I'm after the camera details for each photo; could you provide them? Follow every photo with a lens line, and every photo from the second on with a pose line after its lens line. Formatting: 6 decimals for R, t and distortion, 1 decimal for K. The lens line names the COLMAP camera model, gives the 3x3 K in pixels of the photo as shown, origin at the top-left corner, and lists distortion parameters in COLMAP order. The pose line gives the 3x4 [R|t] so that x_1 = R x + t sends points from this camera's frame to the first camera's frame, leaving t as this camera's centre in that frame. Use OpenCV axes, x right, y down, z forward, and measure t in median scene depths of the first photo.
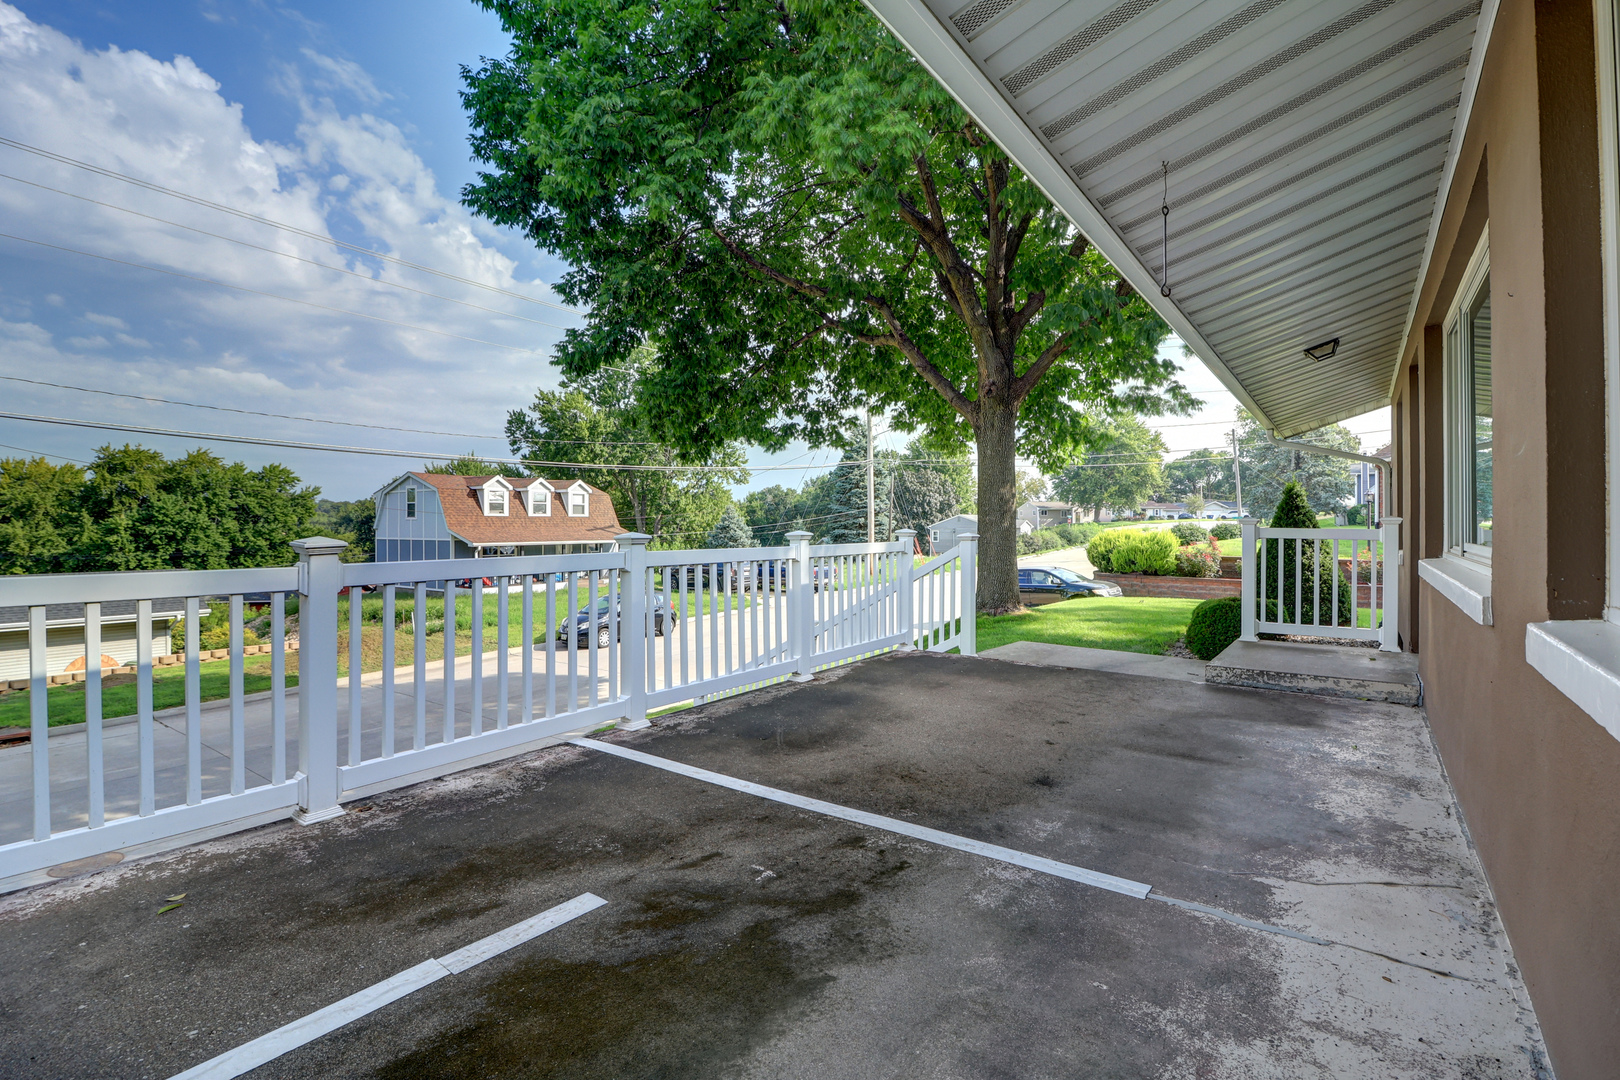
lens RADIAL K [[751.3, 0, 815.0], [0, 751.3, 522.7], [0, 0, 1]] dist [-0.000832, -0.014038]
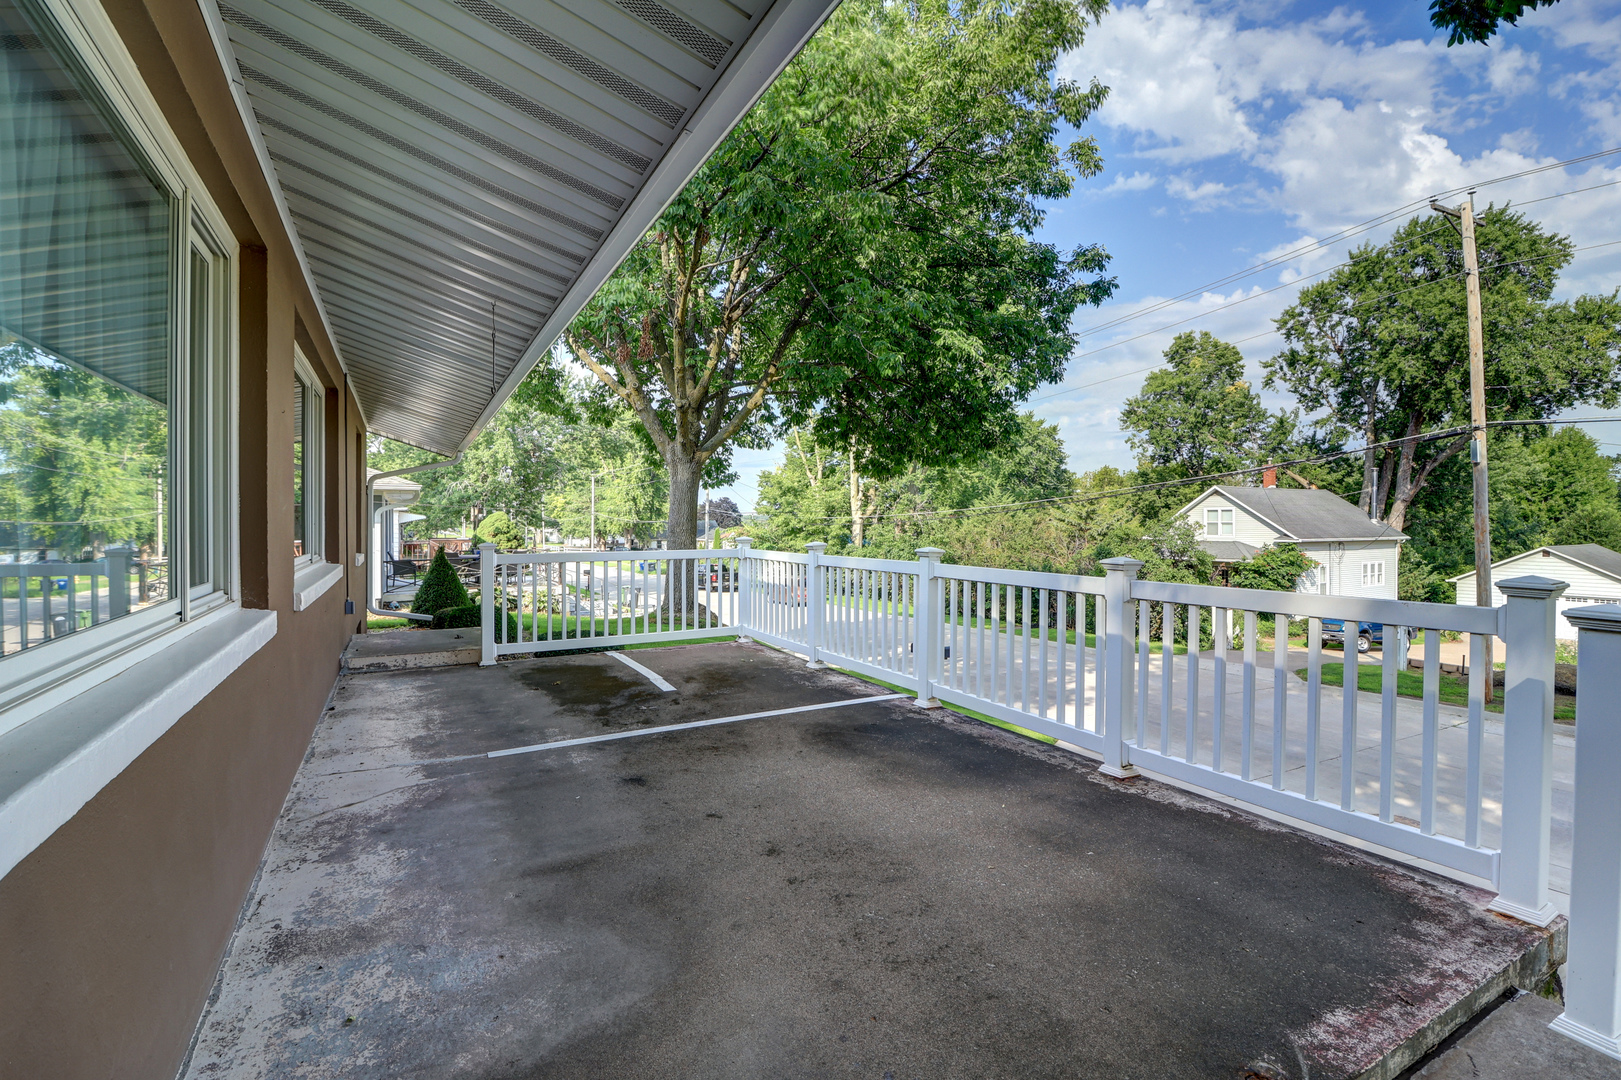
lens RADIAL K [[751.8, 0, 815.5], [0, 751.8, 522.7], [0, 0, 1]] dist [-0.000832, -0.014038]
pose [[-0.431592, 0.002832, -0.902064, 1.429499], [0.002128, 0.999995, 0.002121, -0.045564], [0.902066, -0.001004, -0.431596, 2.062875]]
